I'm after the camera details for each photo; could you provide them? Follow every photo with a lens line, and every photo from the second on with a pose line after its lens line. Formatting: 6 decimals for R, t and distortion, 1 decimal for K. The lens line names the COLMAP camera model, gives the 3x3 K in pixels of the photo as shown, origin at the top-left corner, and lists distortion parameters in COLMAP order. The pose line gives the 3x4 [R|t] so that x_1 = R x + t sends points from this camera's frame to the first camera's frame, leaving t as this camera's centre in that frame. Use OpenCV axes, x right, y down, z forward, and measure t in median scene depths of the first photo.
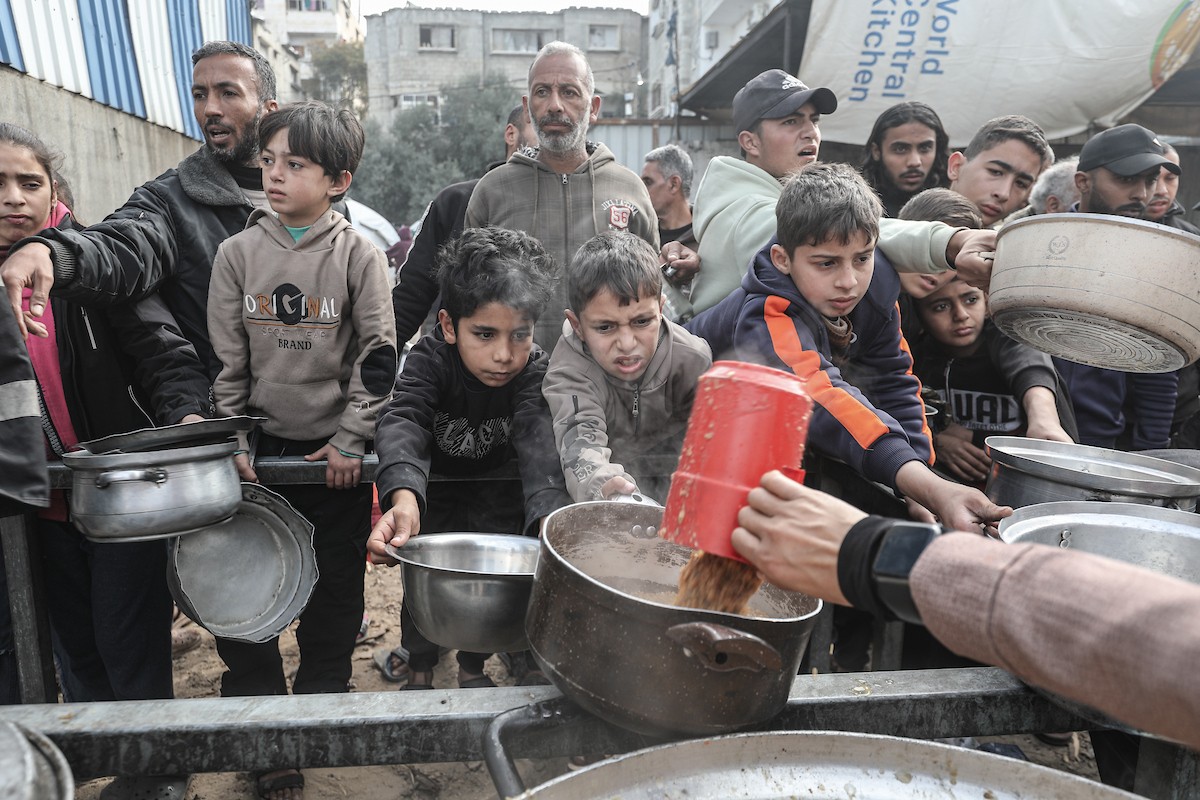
lens RADIAL K [[810.1, 0, 566.5], [0, 810.1, 389.1], [0, 0, 1]] dist [-0.007243, 0.001860]
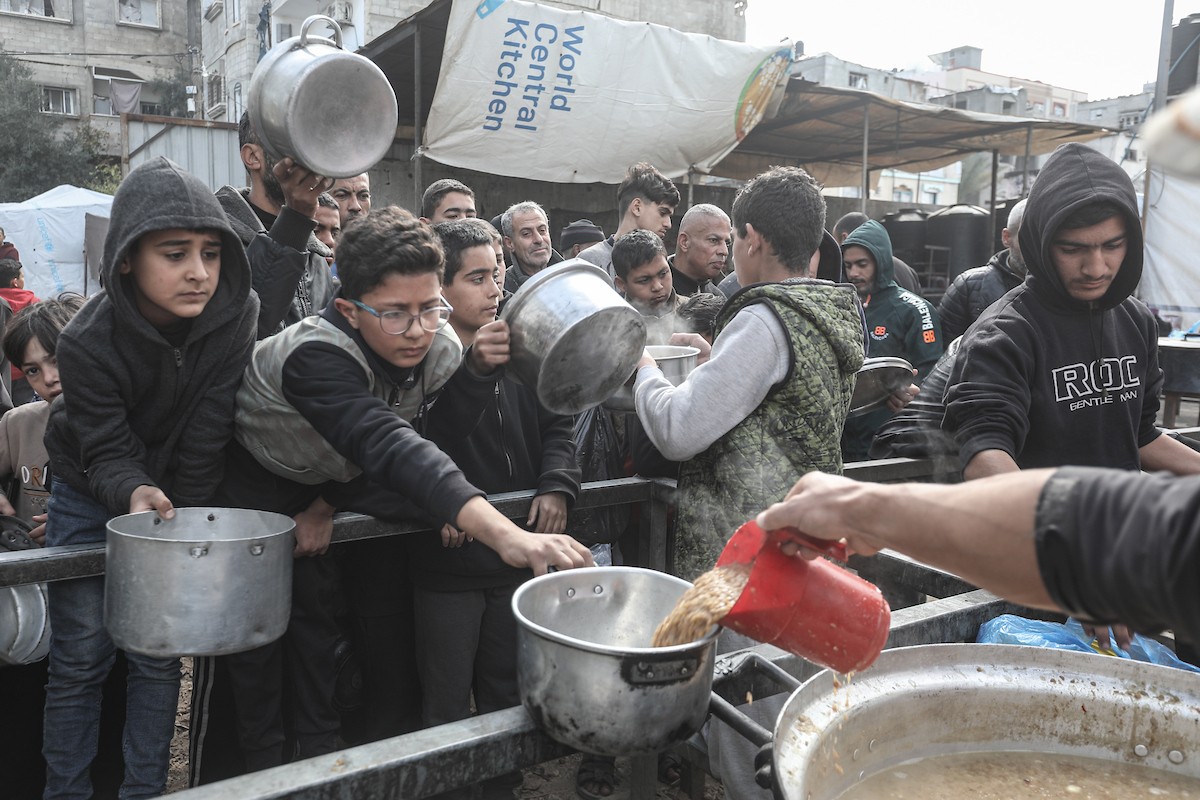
lens RADIAL K [[953.9, 0, 564.5], [0, 953.9, 381.7], [0, 0, 1]] dist [0.003021, 0.000411]
pose [[0.887596, -0.035636, 0.459242, -0.042079], [0.062041, 0.997167, -0.042532, -0.001178], [-0.456425, 0.066243, 0.887293, -0.013367]]
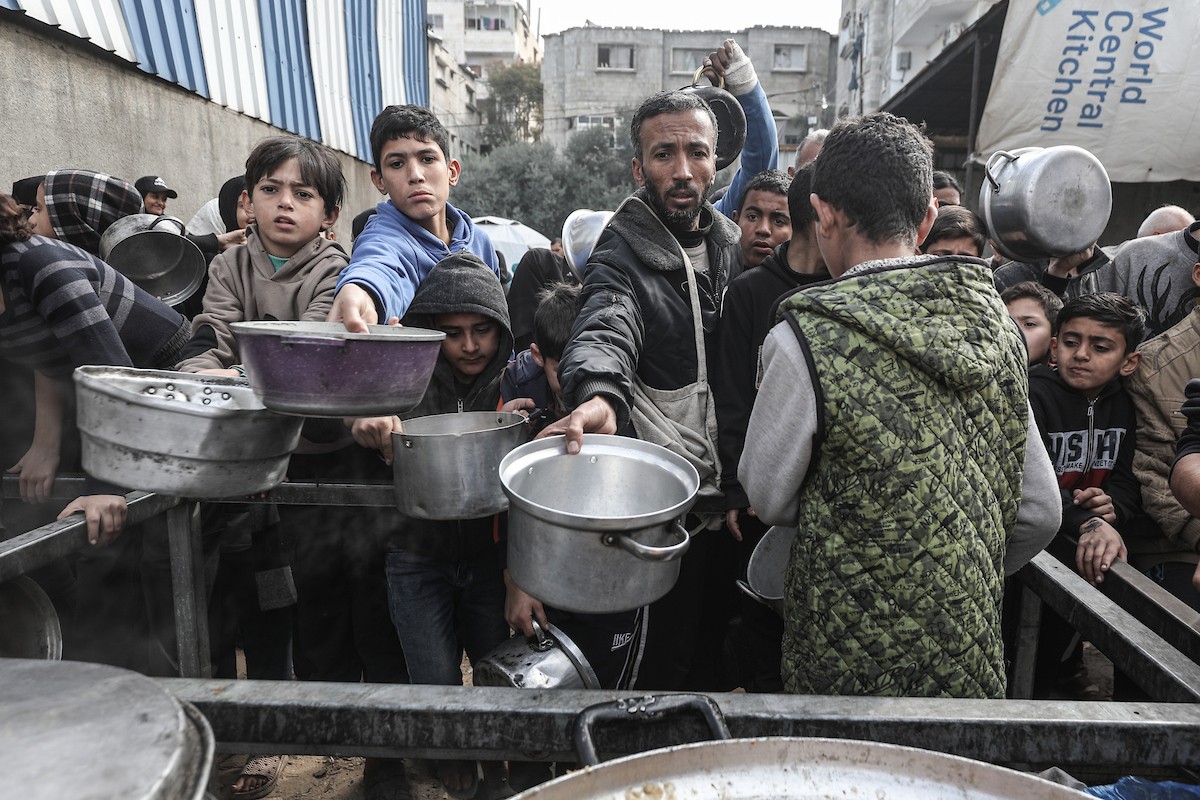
lens RADIAL K [[857.2, 0, 668.5], [0, 857.2, 416.7], [0, 0, 1]] dist [-0.019951, 0.003919]
pose [[0.995813, 0.035472, -0.084251, 0.005696], [-0.036301, 0.999306, -0.008323, -0.000106], [0.083897, 0.011347, 0.996410, -0.008360]]
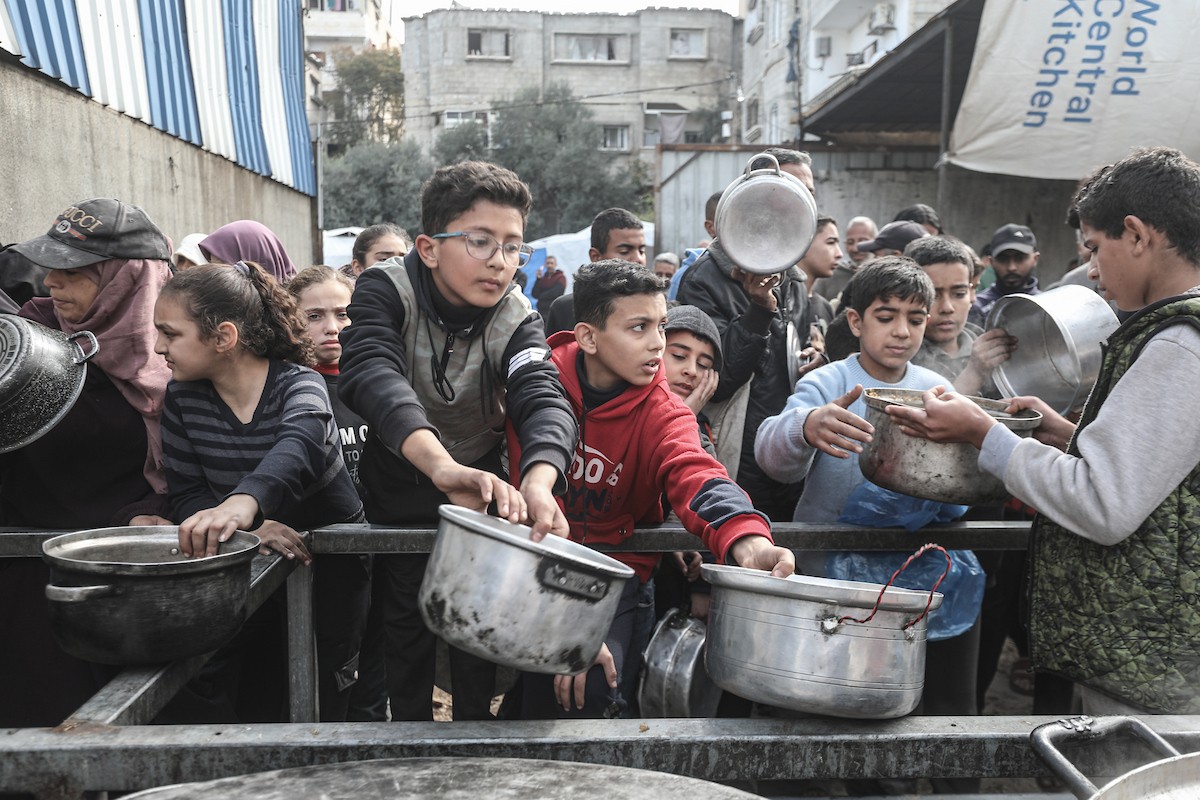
lens RADIAL K [[1005.1, 0, 587.8], [0, 1005.1, 403.4], [0, 0, 1]] dist [0.019200, 0.005262]
pose [[0.999430, 0.009613, -0.032351, -0.029749], [-0.011616, 0.997989, -0.062314, 0.001485], [0.031687, 0.062654, 0.997532, -0.021715]]
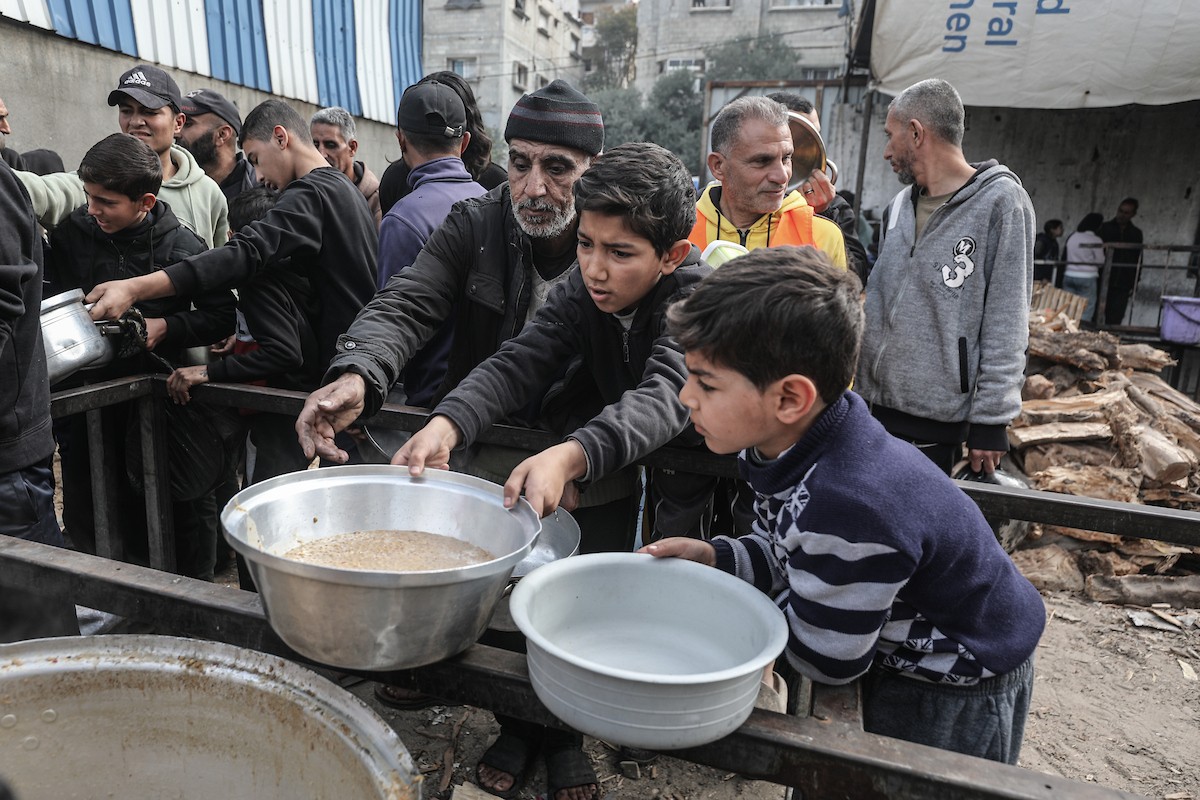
lens RADIAL K [[869.8, 0, 542.4], [0, 869.8, 401.6], [0, 0, 1]] dist [-0.007060, 0.001901]
pose [[0.914002, 0.115500, -0.388920, 0.156095], [-0.104936, 0.993302, 0.048377, 0.000021], [0.391903, -0.003405, 0.920000, 0.007812]]
